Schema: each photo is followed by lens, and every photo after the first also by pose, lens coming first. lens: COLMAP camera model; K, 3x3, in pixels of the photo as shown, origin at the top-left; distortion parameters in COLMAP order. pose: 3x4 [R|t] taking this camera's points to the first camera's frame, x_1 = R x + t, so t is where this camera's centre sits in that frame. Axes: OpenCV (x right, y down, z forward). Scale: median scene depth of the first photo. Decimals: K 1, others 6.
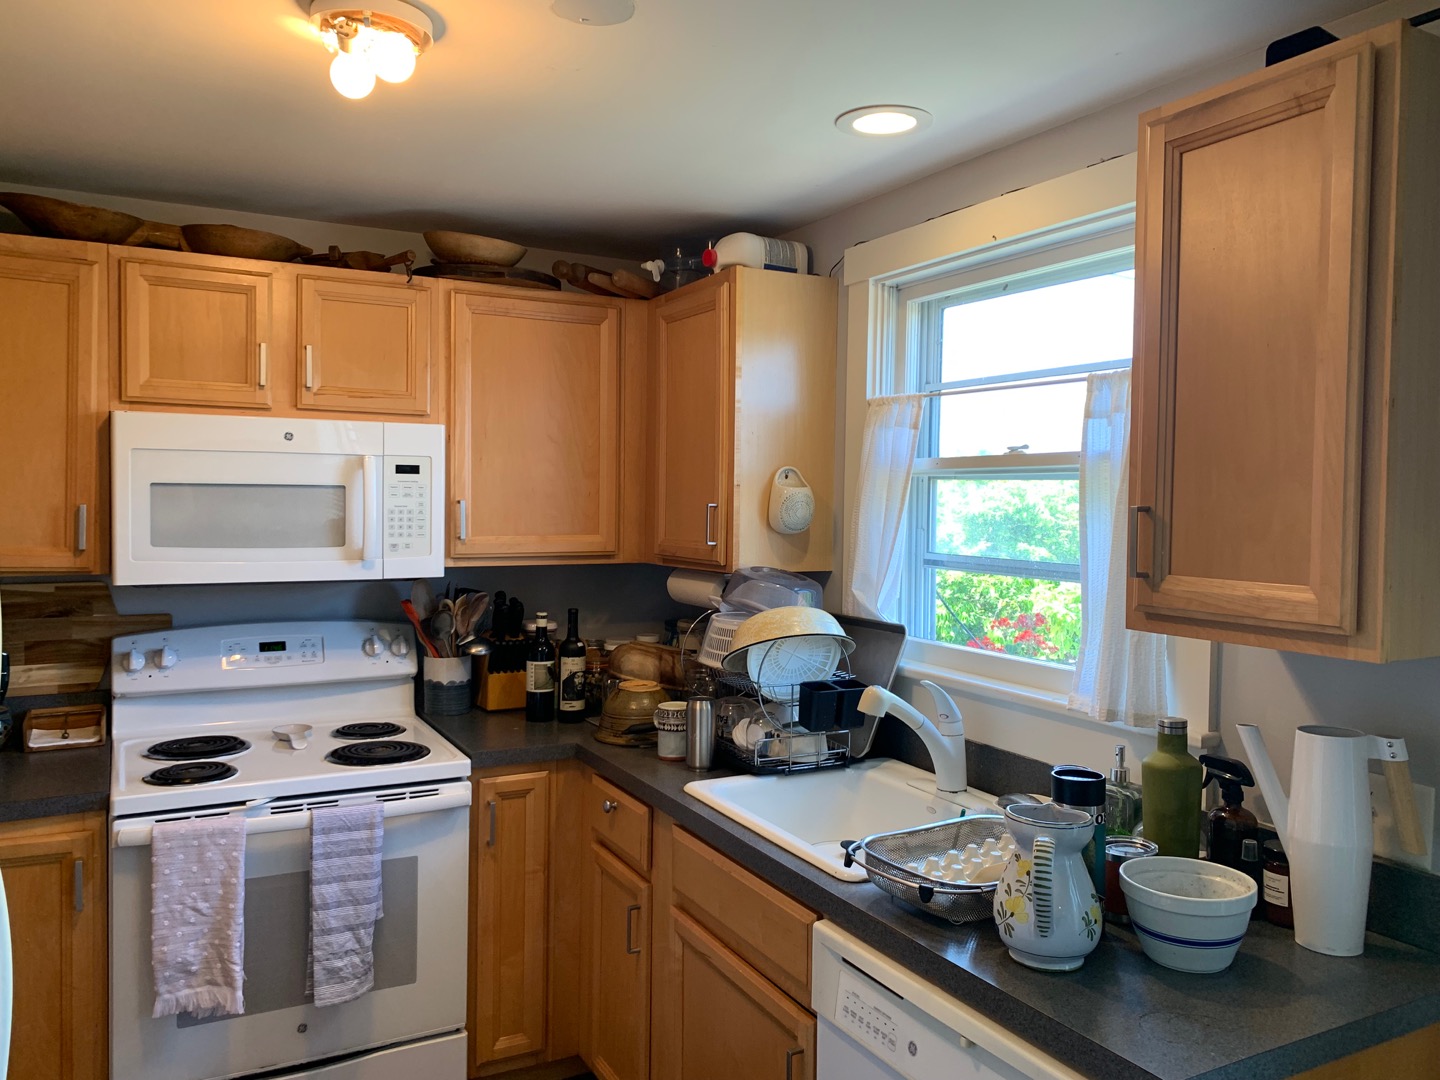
lens RADIAL K [[1083.3, 0, 677.5], [0, 1083.3, 503.5], [0, 0, 1]] dist [0.073225, -0.133256]
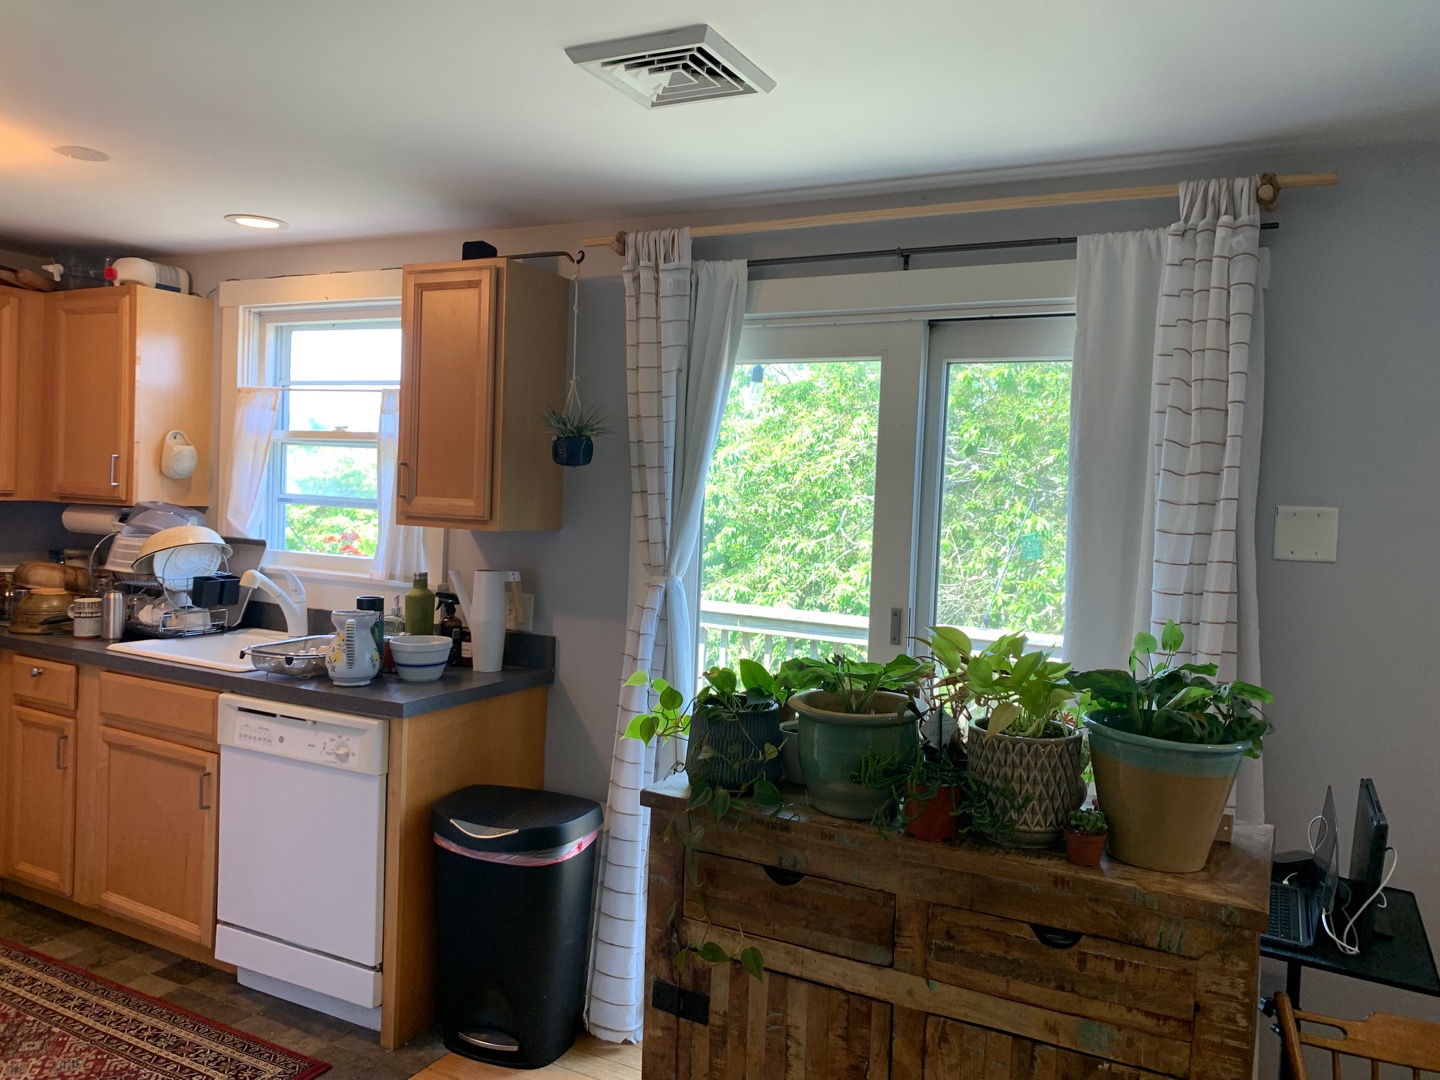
lens RADIAL K [[1092.4, 0, 720.0], [0, 1092.4, 540.0], [0, 0, 1]] dist [0.071029, -0.054891]
pose [[0.808181, -0.010687, 0.588837, -0.192254], [-0.024634, 0.998347, 0.051930, 0.016936], [-0.588418, -0.056474, 0.806582, -0.636948]]
